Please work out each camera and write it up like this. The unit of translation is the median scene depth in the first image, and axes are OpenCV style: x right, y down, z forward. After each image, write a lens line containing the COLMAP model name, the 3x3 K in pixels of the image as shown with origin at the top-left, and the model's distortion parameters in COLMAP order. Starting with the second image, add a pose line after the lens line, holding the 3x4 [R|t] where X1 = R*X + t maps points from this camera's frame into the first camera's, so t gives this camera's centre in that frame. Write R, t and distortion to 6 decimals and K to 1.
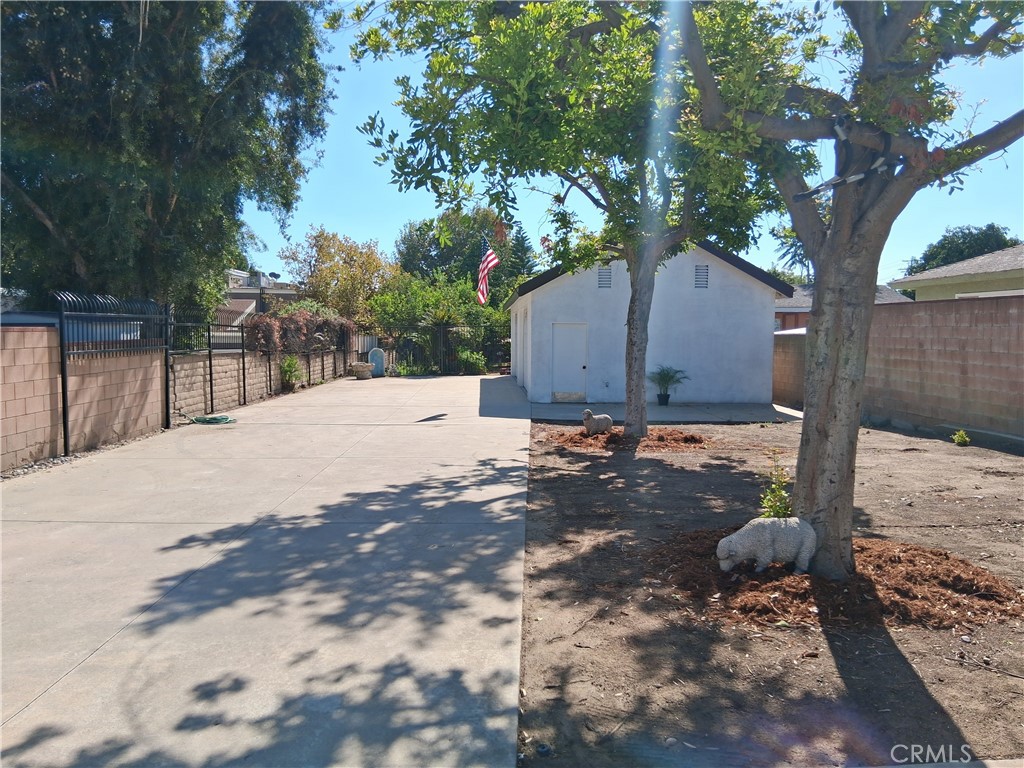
lens RADIAL K [[773.9, 0, 507.1], [0, 773.9, 389.4], [0, 0, 1]] dist [0.122283, -0.193164]
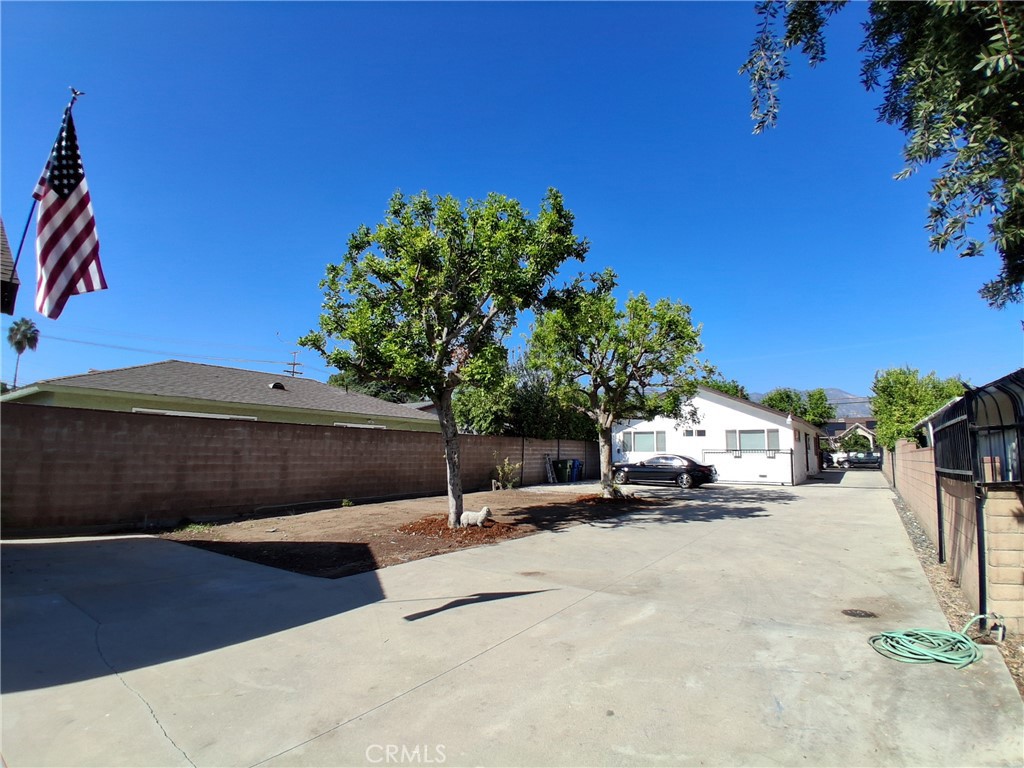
lens RADIAL K [[508.0, 0, 518.4], [0, 508.0, 392.4], [0, 0, 1]] dist [0.022360, -0.057623]
pose [[-0.822971, 0.052716, 0.565632, -0.395614], [0.025122, 0.998088, -0.056468, -0.106968], [-0.567527, -0.032262, -0.822722, 1.587431]]
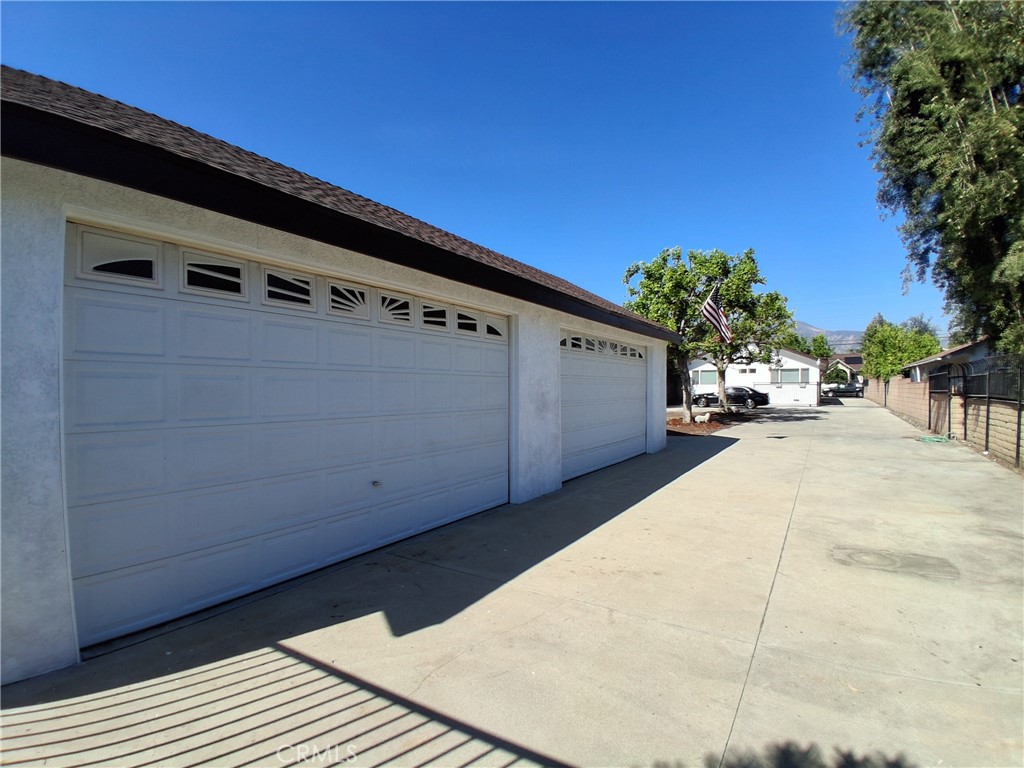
lens RADIAL K [[508.0, 0, 518.4], [0, 508.0, 392.4], [0, 0, 1]] dist [0.022360, -0.057623]
pose [[-0.852690, -0.011891, 0.522282, -0.216057], [0.031525, 0.996748, 0.074162, -0.174685], [-0.521465, 0.079702, -0.849542, 2.616930]]
